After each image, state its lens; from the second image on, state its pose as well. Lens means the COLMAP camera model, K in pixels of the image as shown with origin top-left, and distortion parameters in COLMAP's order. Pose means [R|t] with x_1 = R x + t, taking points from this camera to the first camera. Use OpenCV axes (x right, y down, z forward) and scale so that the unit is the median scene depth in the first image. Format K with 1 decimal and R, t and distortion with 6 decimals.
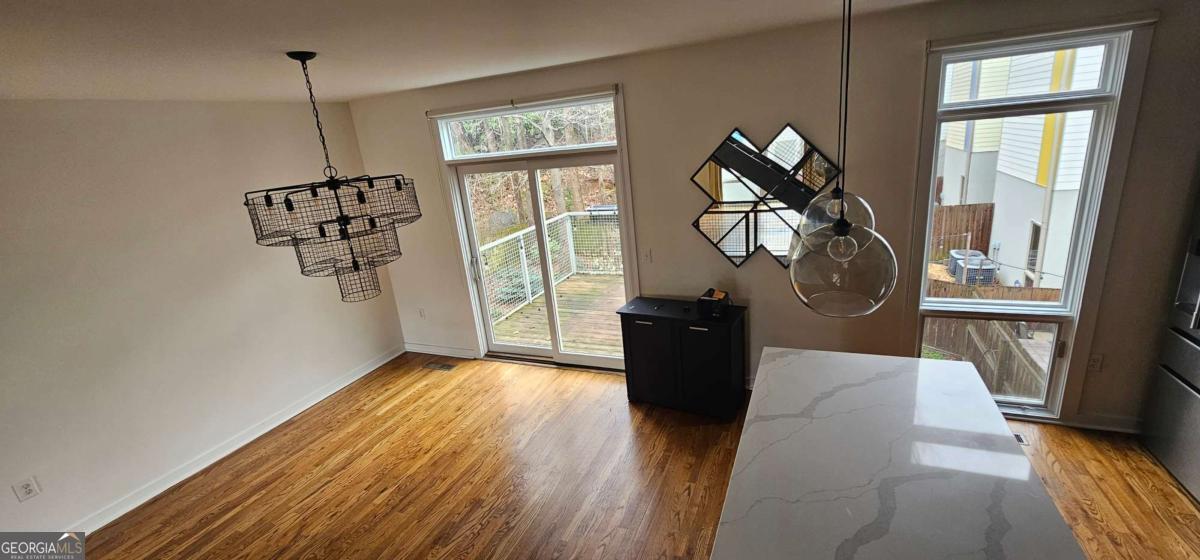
lens RADIAL K [[489.3, 0, 600.5], [0, 489.3, 277.8], [0, 0, 1]] dist [0.001621, 0.000706]
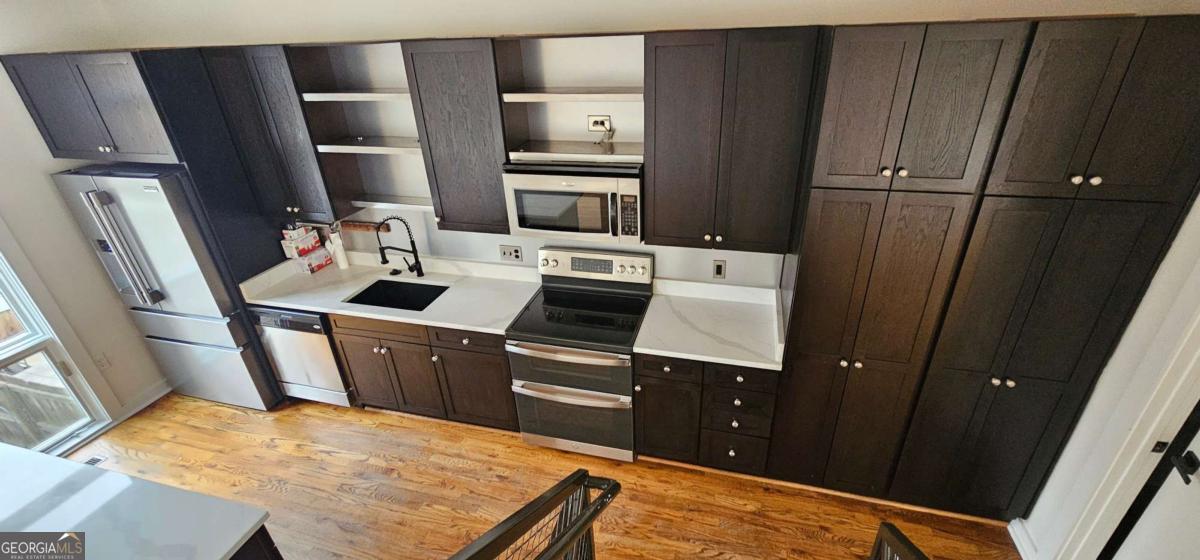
lens RADIAL K [[489.3, 0, 602.6], [0, 489.3, 277.7], [0, 0, 1]] dist [0.001621, 0.000706]
pose [[-0.135513, -0.357016, 0.924216, -0.090359], [0.335248, 0.861274, 0.381858, -0.032500], [-0.932333, 0.361588, 0.002975, -0.117119]]
